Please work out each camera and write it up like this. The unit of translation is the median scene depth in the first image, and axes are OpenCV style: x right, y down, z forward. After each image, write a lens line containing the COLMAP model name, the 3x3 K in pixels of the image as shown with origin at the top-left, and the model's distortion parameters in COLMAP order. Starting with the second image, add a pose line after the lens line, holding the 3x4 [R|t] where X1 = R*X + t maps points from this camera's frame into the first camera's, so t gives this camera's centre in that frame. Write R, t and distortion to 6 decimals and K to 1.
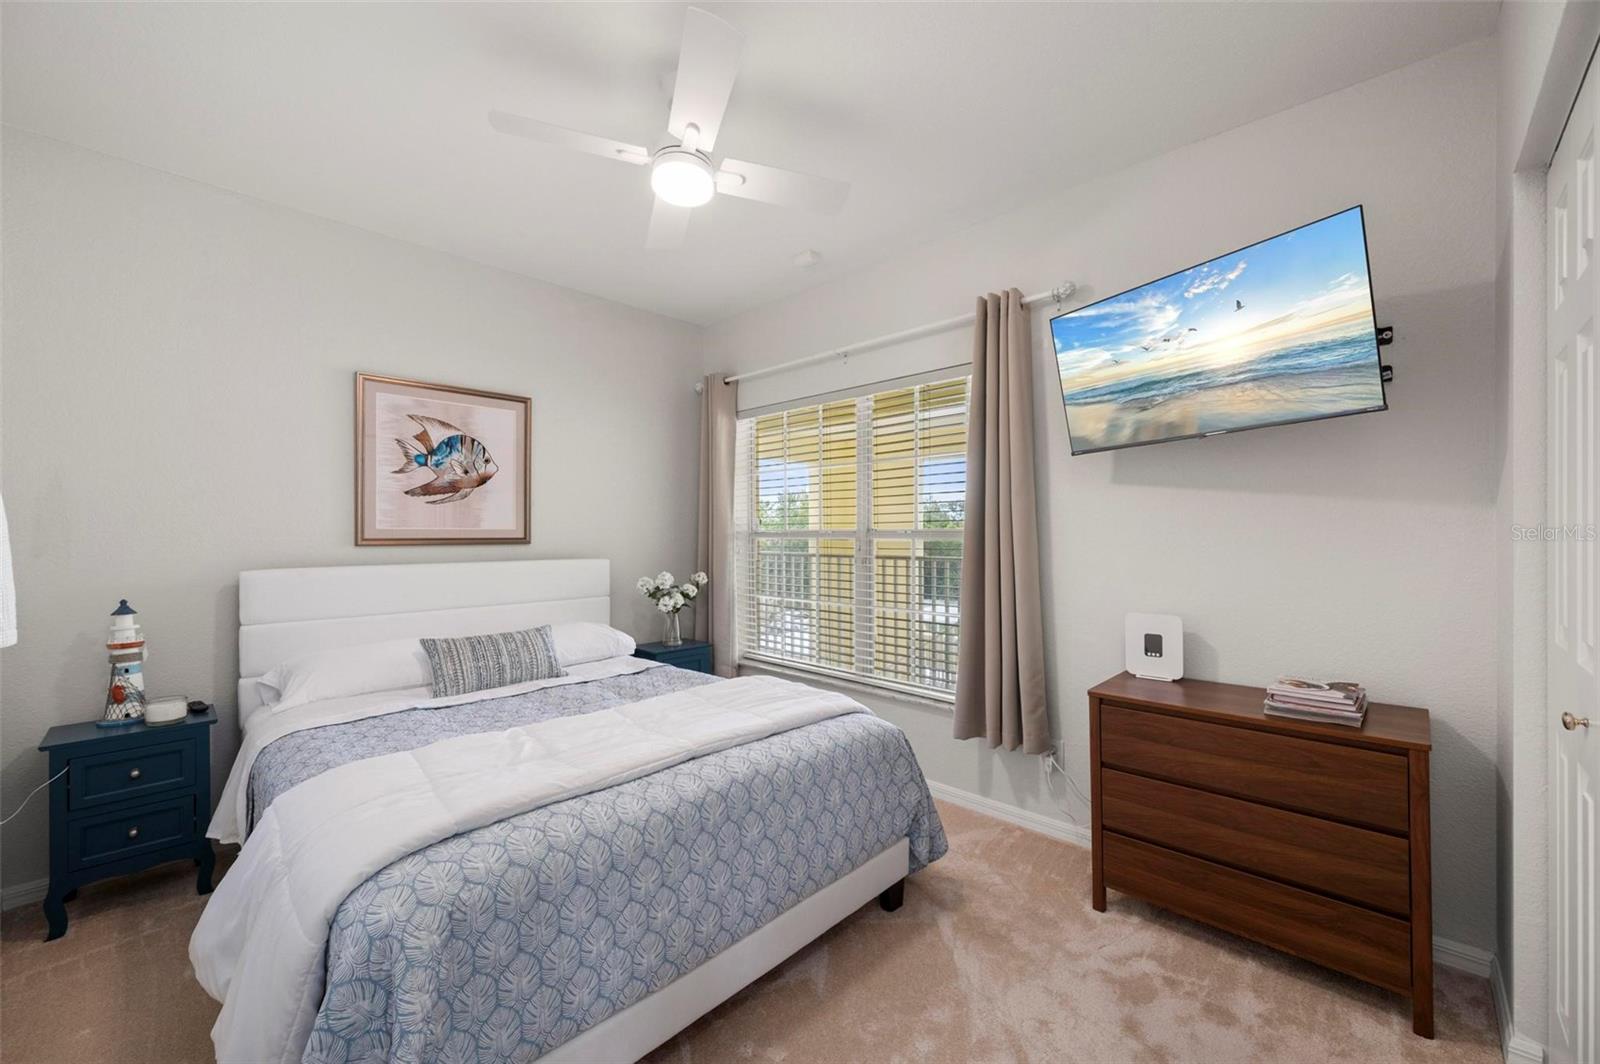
lens RADIAL K [[629.6, 0, 801.9], [0, 629.6, 533.4], [0, 0, 1]] dist [-0.000040, 0.000059]
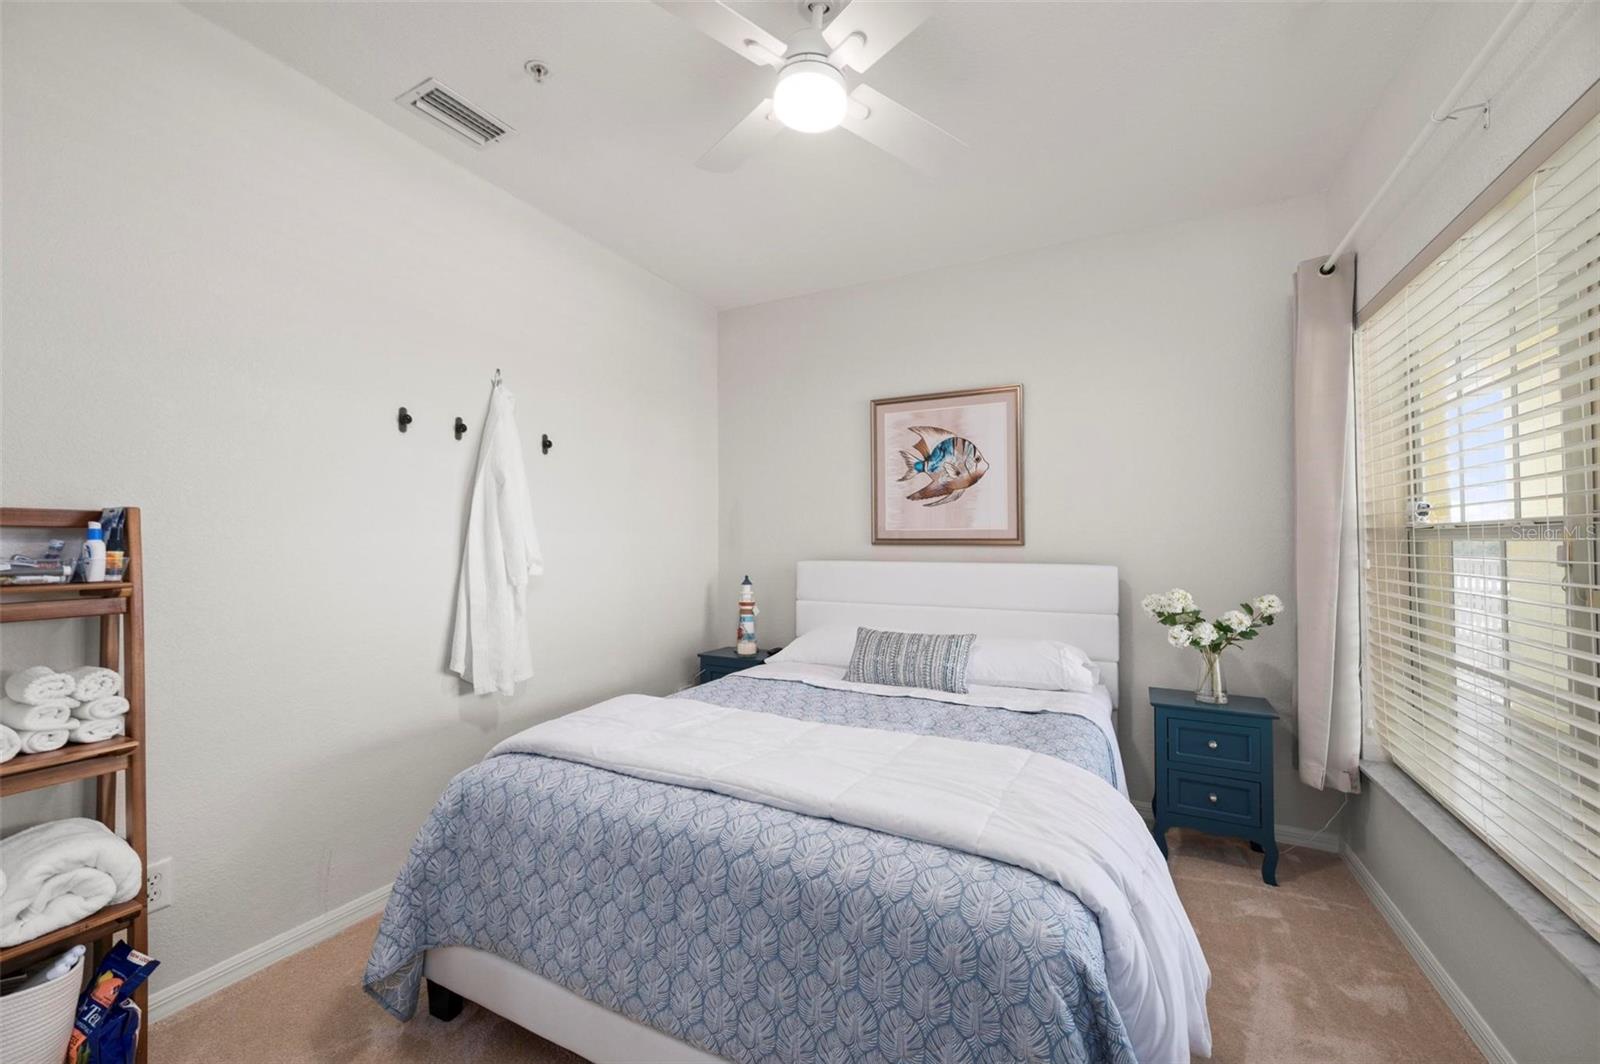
lens RADIAL K [[629.6, 0, 801.9], [0, 629.6, 533.4], [0, 0, 1]] dist [-0.000040, 0.000059]
pose [[0.294082, -0.012062, -0.955704, 0.378303], [-0.002402, 0.999908, -0.013359, 0.013907], [0.955777, 0.006225, 0.294026, 0.489735]]
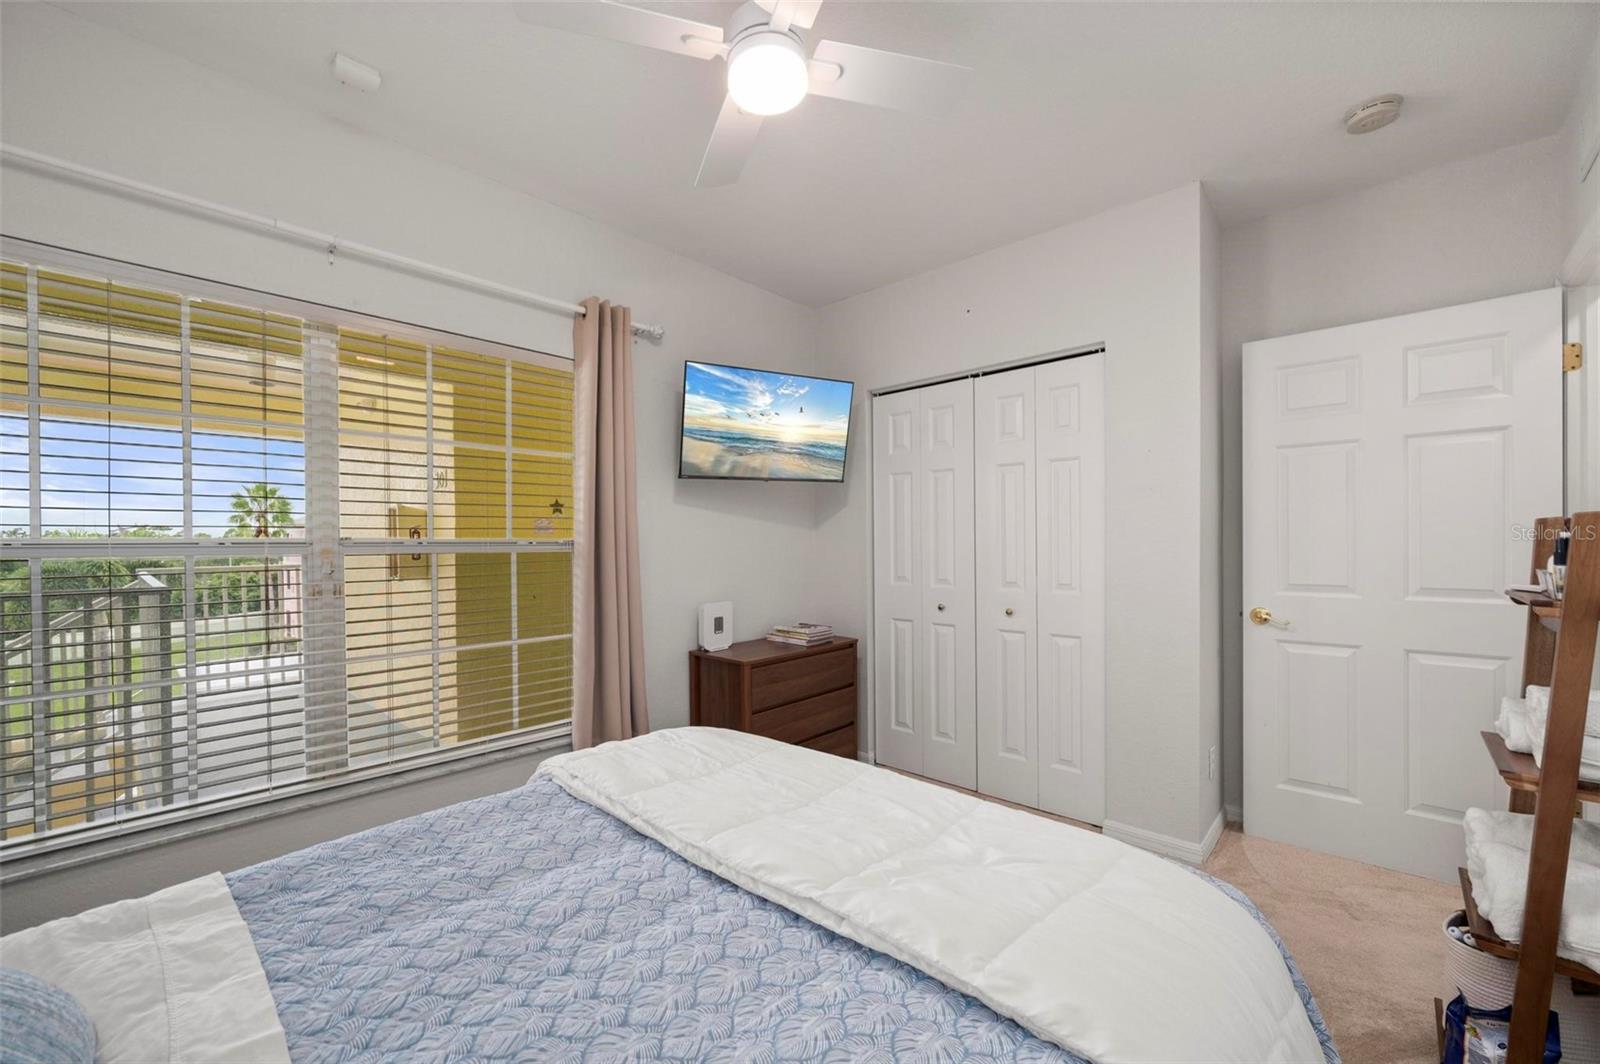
lens RADIAL K [[629.6, 0, 801.9], [0, 629.6, 533.4], [0, 0, 1]] dist [-0.000040, 0.000059]
pose [[-0.030678, 0.023804, 0.999246, -0.613020], [0.009359, 0.999679, -0.023527, 0.008737], [-0.999486, 0.008630, -0.030891, 0.637259]]
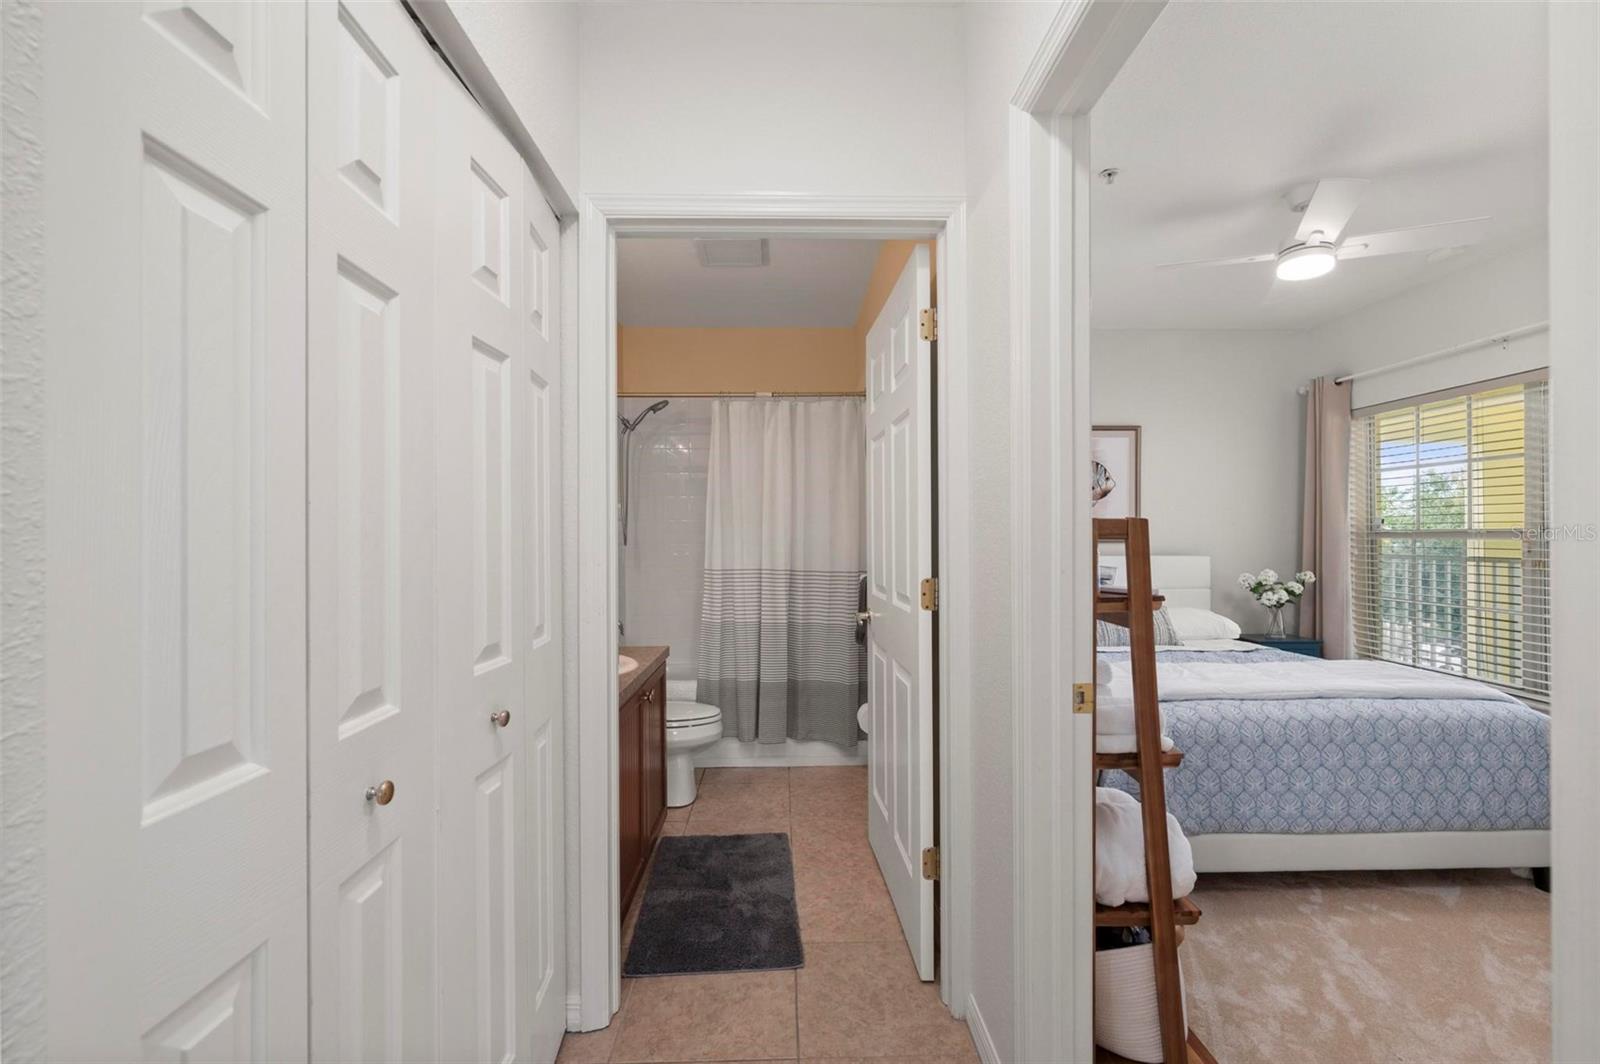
lens RADIAL K [[669.1, 0, 801.5], [0, 669.1, 536.6], [0, 0, 1]] dist [-0.001631, 0.000193]
pose [[0.710809, -0.000071, -0.703385, 0.027620], [0.002863, 0.999992, 0.002792, -0.000960], [0.703380, -0.003998, 0.710803, -0.469932]]
